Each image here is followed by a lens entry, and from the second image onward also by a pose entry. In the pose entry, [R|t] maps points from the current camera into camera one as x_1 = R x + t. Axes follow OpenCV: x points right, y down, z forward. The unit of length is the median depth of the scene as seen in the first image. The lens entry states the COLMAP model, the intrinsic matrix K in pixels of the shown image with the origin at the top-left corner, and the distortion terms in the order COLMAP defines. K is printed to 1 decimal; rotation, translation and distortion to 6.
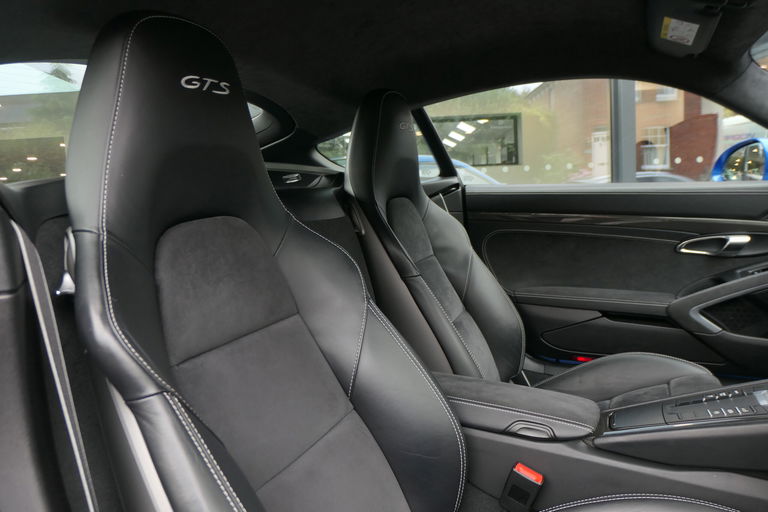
lens RADIAL K [[537.2, 0, 384.9], [0, 537.2, 258.0], [0, 0, 1]] dist [-0.009789, 0.006798]
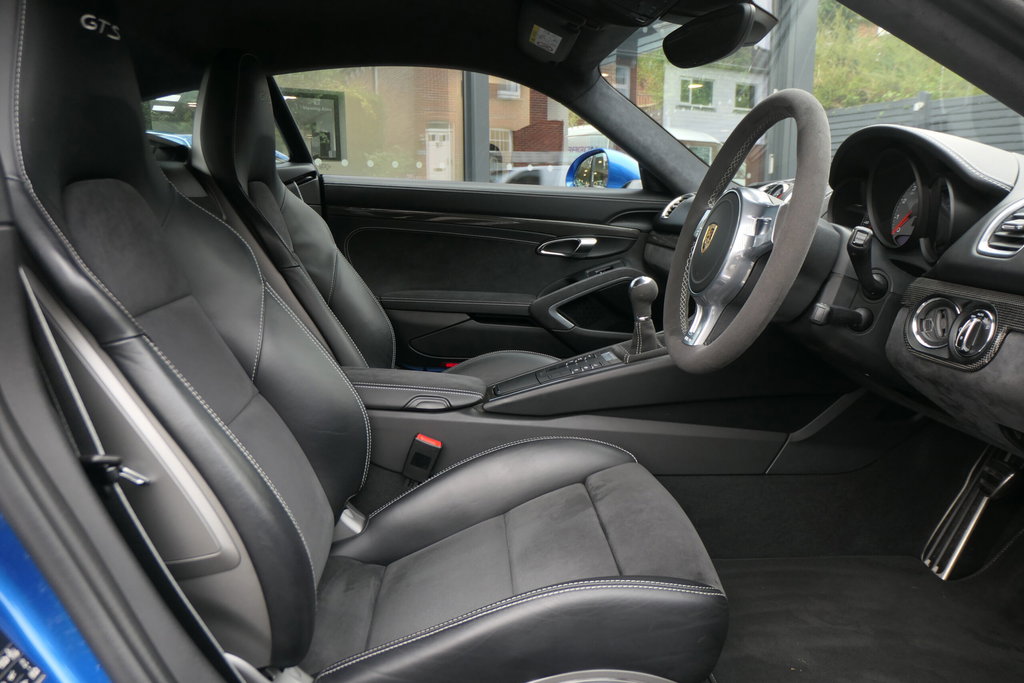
lens RADIAL K [[716.2, 0, 510.1], [0, 716.2, 345.2], [0, 0, 1]] dist [-0.009789, 0.006798]
pose [[0.883282, -0.037510, 0.467339, -0.158089], [0.001194, 0.996971, 0.077764, 0.059371], [-0.468840, -0.068129, 0.880652, -0.209053]]
